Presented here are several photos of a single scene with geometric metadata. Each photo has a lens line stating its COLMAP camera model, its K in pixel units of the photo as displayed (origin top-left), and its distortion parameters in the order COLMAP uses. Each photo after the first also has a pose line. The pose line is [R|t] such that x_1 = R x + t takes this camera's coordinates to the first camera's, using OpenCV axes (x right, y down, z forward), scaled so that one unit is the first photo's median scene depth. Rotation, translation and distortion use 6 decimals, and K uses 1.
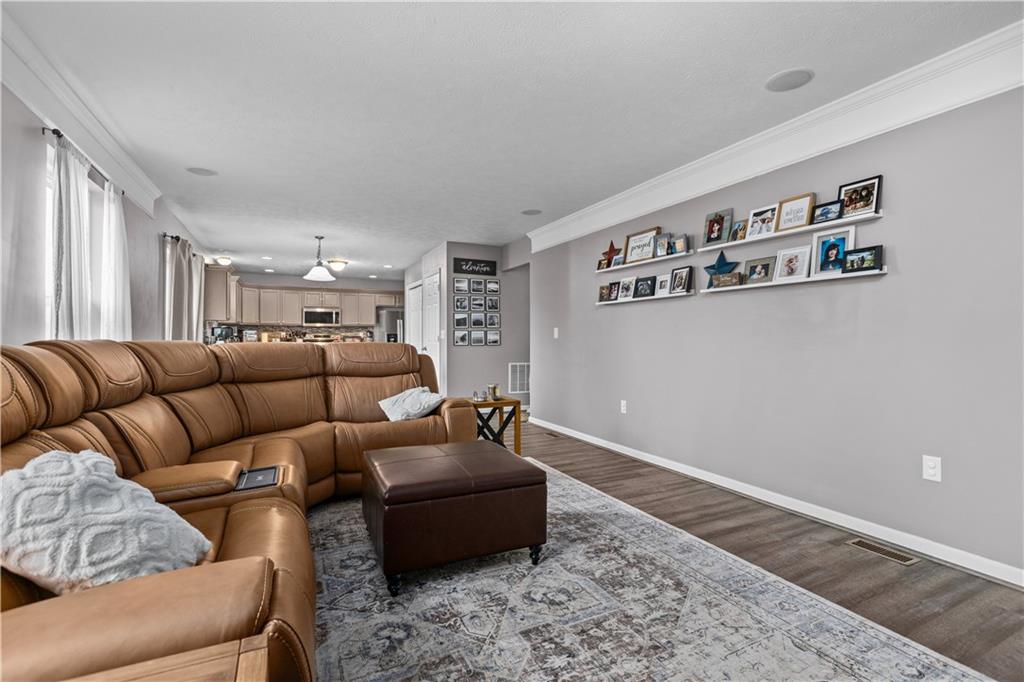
lens RADIAL K [[476.7, 0, 517.7], [0, 476.7, 334.7], [0, 0, 1]] dist [0.000540, -0.000207]
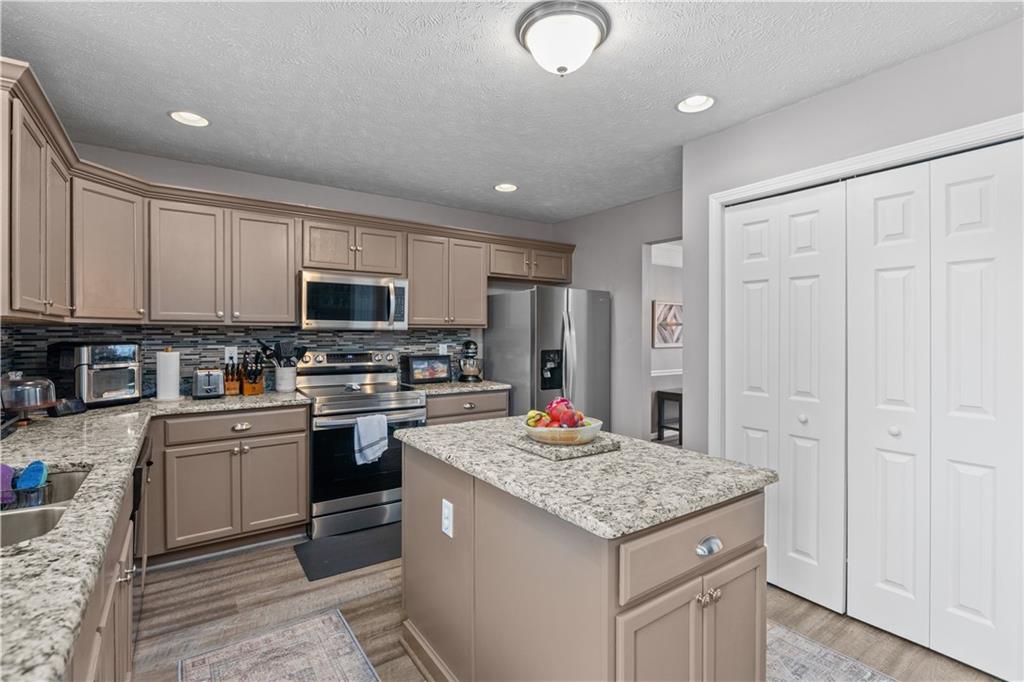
lens RADIAL K [[476.7, 0, 517.7], [0, 476.7, 334.7], [0, 0, 1]] dist [0.000540, -0.000207]
pose [[0.987740, 0.006418, 0.155976, -0.358473], [-0.006519, 0.999979, 0.000139, -0.014625], [-0.155972, -0.001154, 0.987761, 0.666398]]
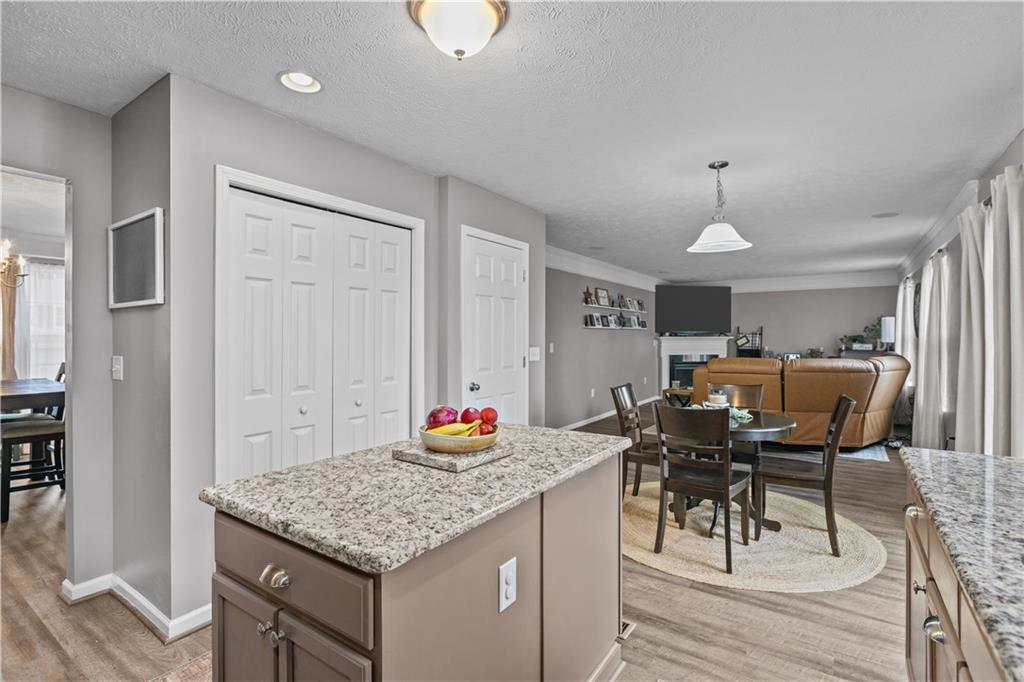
lens RADIAL K [[476.7, 0, 517.7], [0, 476.7, 334.7], [0, 0, 1]] dist [0.000540, -0.000207]
pose [[-0.488200, 0.005004, 0.872717, -0.421824], [-0.000165, 0.999983, -0.005826, -0.014263], [-0.872732, -0.002988, -0.488191, 0.800627]]
